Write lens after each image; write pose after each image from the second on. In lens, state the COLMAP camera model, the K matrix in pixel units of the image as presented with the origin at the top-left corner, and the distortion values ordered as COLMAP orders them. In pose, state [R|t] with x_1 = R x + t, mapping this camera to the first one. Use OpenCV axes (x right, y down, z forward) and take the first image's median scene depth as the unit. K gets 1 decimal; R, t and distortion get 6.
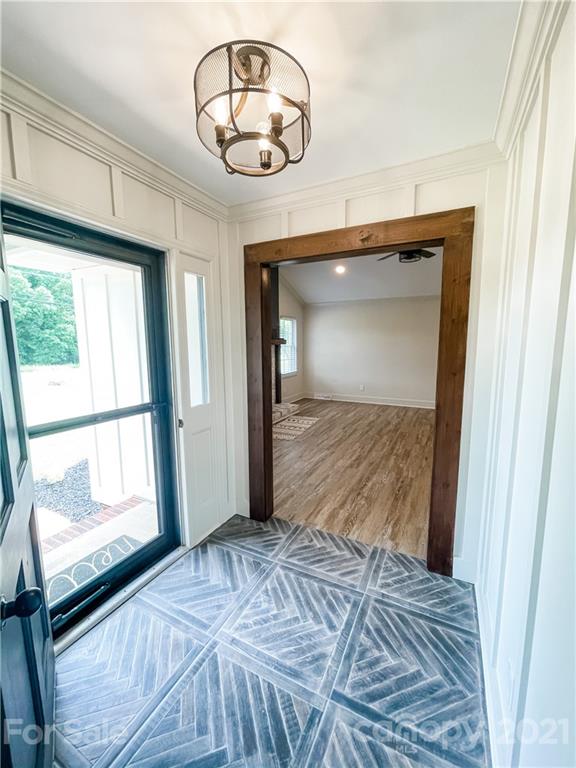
lens RADIAL K [[309.1, 0, 283.0], [0, 309.1, 381.5], [0, 0, 1]] dist [-0.003127, 0.000856]
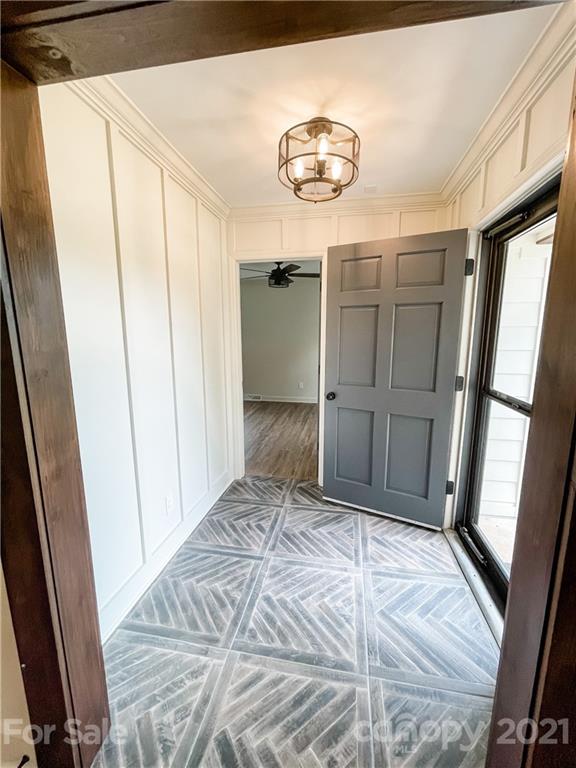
lens RADIAL K [[309.1, 0, 287.0], [0, 309.1, 385.6], [0, 0, 1]] dist [-0.003127, 0.000856]
pose [[-0.954466, 0.058055, -0.292615, 0.336924], [-0.030600, 0.956654, 0.289614, -0.180169], [0.296745, 0.285381, -0.911318, 1.658863]]
